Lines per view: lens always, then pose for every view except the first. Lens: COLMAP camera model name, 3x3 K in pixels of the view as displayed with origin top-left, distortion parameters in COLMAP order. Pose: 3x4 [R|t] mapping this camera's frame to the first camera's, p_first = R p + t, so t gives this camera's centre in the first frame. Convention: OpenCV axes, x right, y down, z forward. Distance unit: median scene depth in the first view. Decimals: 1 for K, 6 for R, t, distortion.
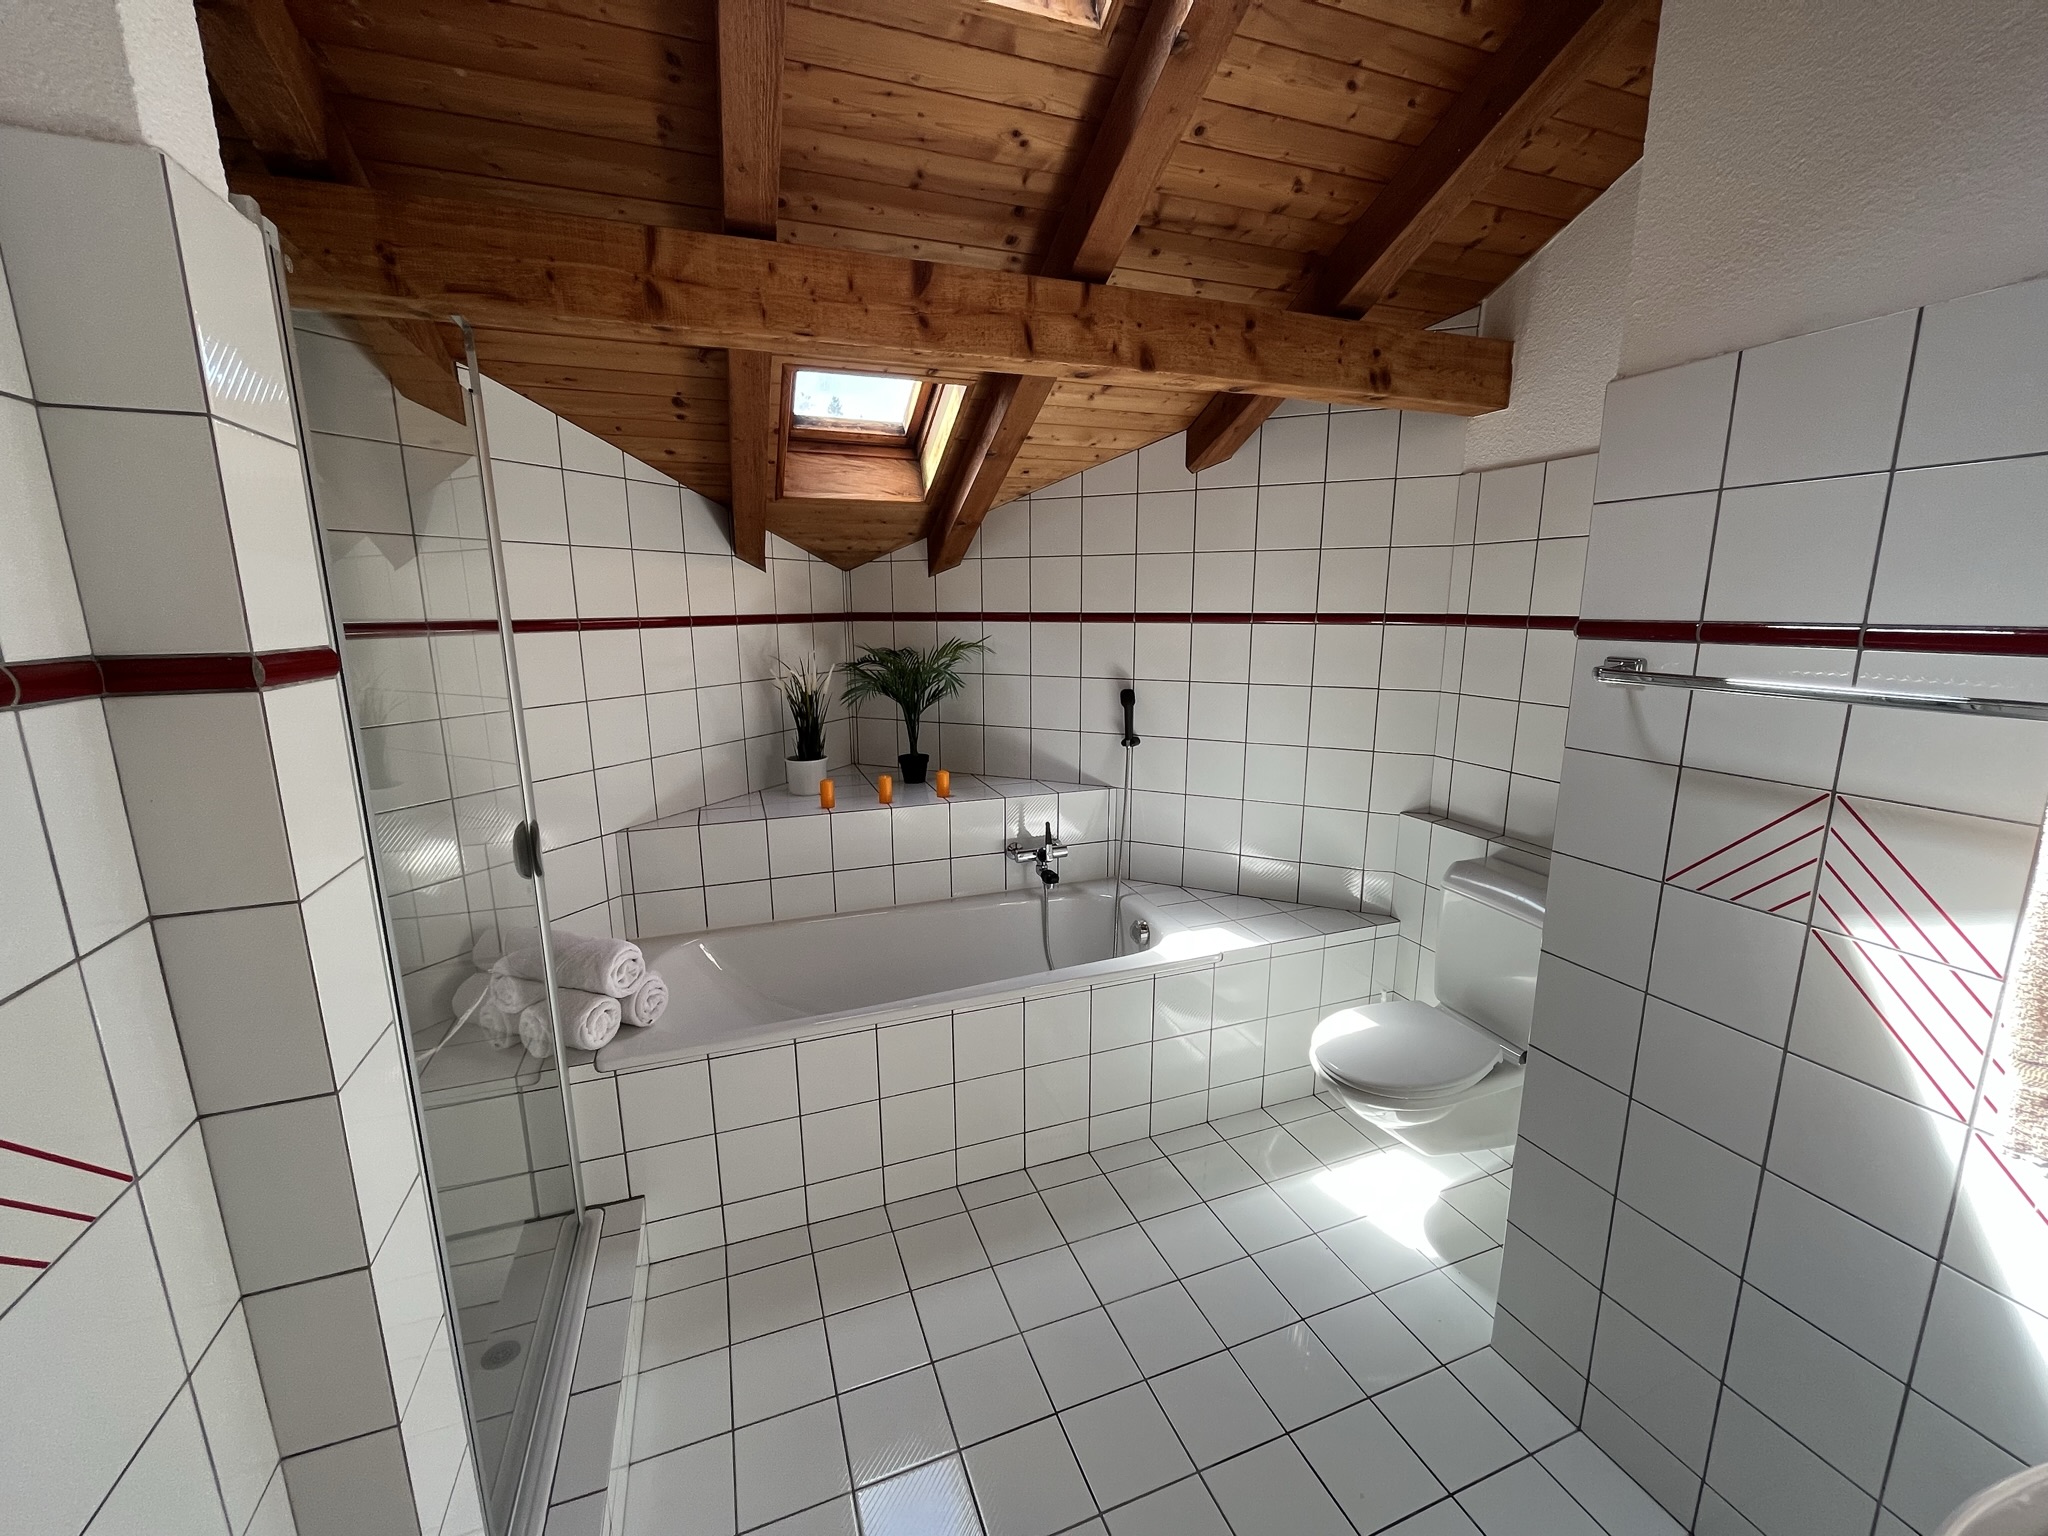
lens RADIAL K [[823.2, 0, 1039.5], [0, 823.2, 773.3], [0, 0, 1]] dist [-0.004526, -0.000414]
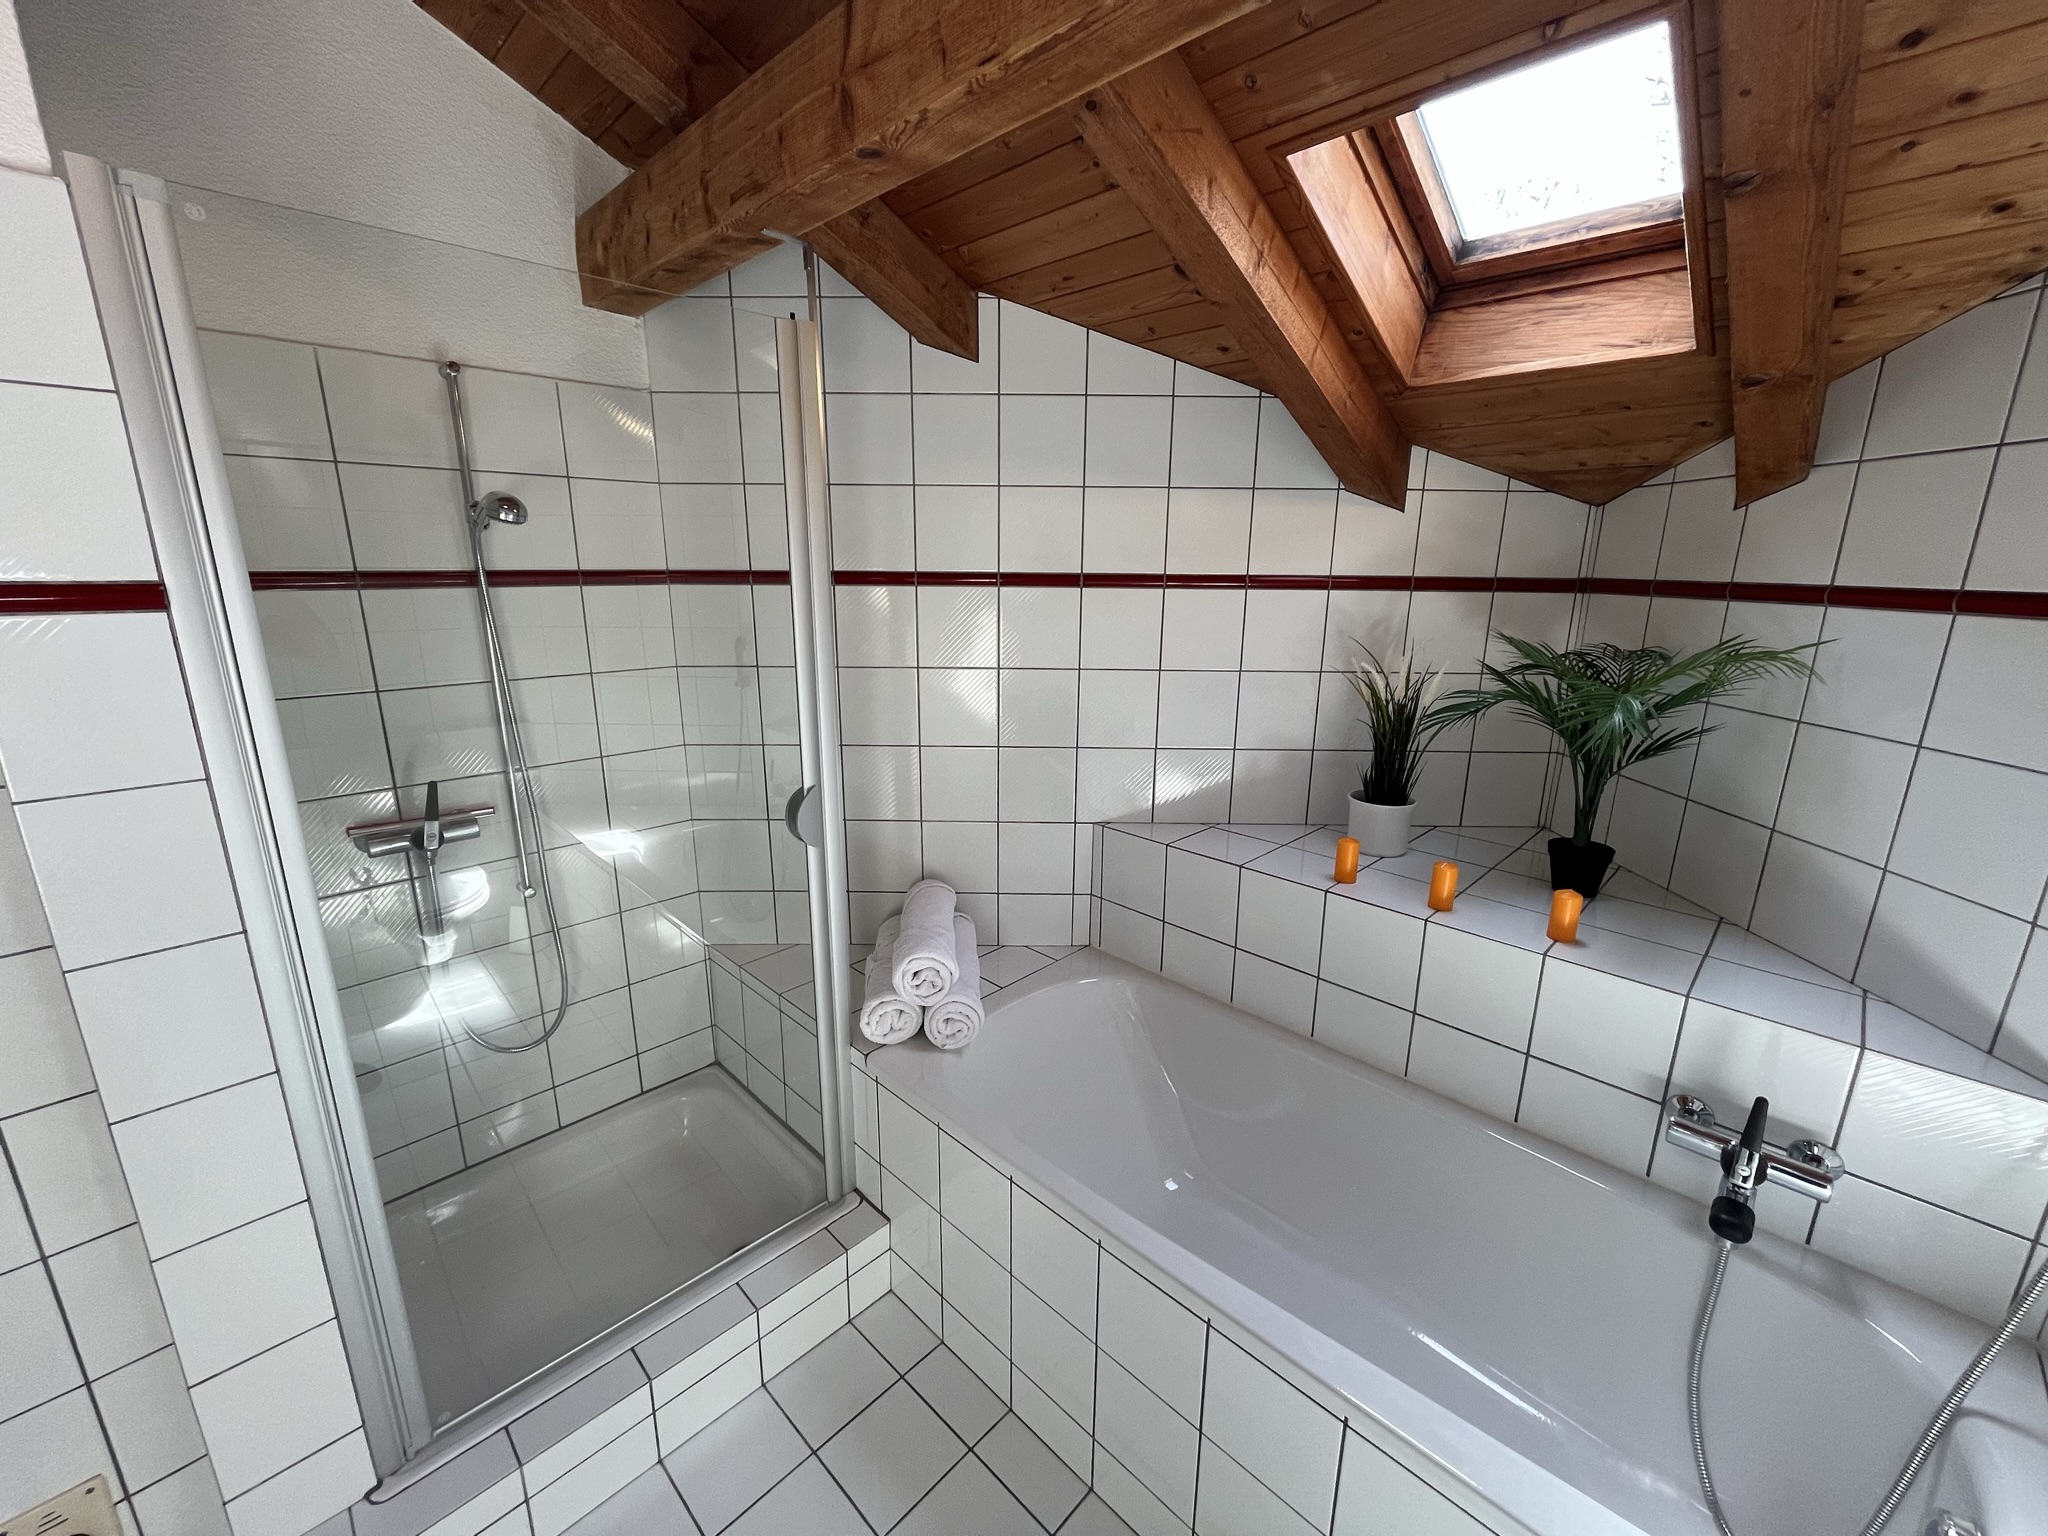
lens RADIAL K [[823.2, 0, 1039.5], [0, 823.2, 773.3], [0, 0, 1]] dist [-0.004526, -0.000414]
pose [[0.414749, 0.240155, -0.877672, 0.184436], [-0.194545, 0.965643, 0.172293, -0.101850], [0.888896, 0.099288, 0.447221, 0.480725]]
